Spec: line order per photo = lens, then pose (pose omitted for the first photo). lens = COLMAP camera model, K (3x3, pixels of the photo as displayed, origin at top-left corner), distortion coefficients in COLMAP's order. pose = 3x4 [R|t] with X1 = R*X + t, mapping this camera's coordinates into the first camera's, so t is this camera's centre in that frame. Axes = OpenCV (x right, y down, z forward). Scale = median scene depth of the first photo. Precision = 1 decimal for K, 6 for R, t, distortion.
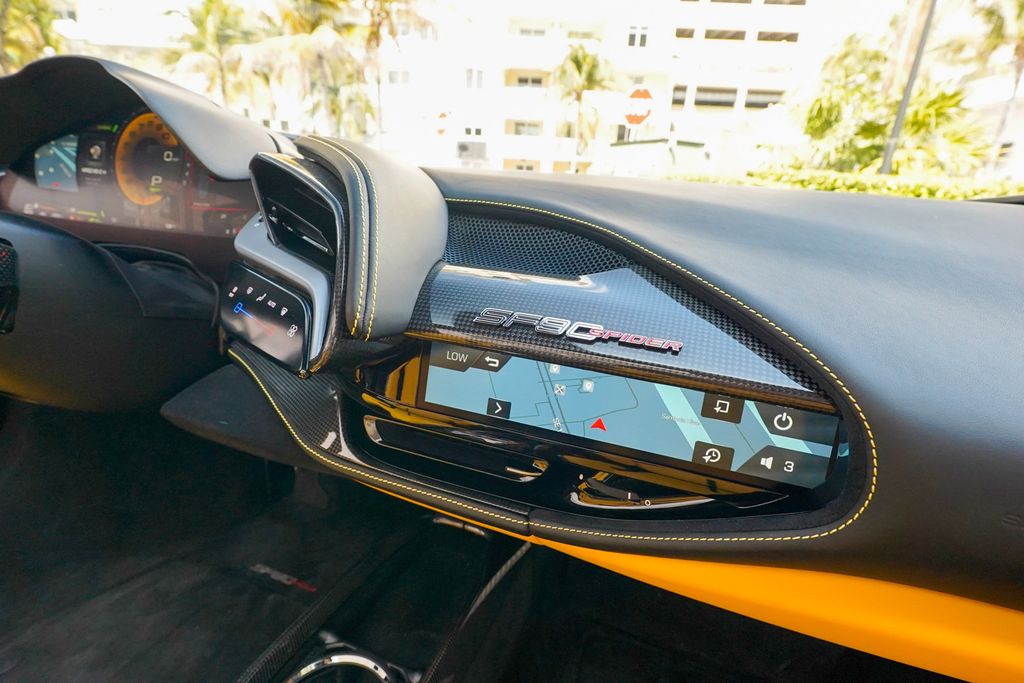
lens RADIAL K [[470.2, 0, 508.2], [0, 470.2, 348.4], [0, 0, 1]] dist [-0.014971, 0.009271]
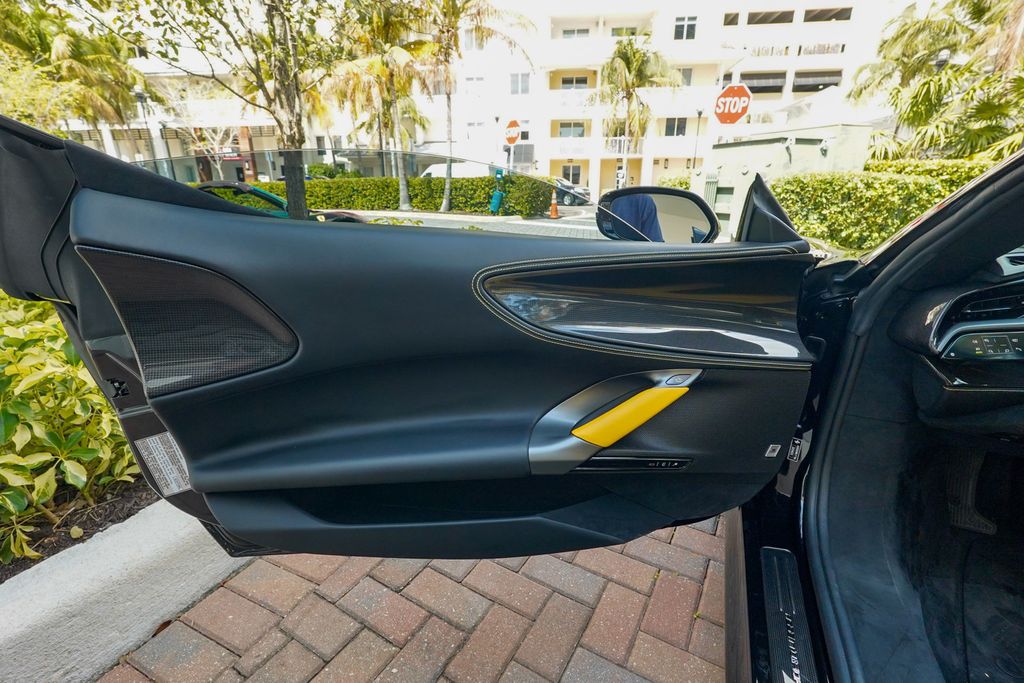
lens RADIAL K [[470.2, 0, 512.6], [0, 470.2, 348.7], [0, 0, 1]] dist [-0.014971, 0.009271]
pose [[0.996570, -0.031001, -0.076725, -0.175182], [0.030866, 0.999519, -0.002942, -0.015468], [0.076780, 0.000564, 0.997048, -0.033419]]
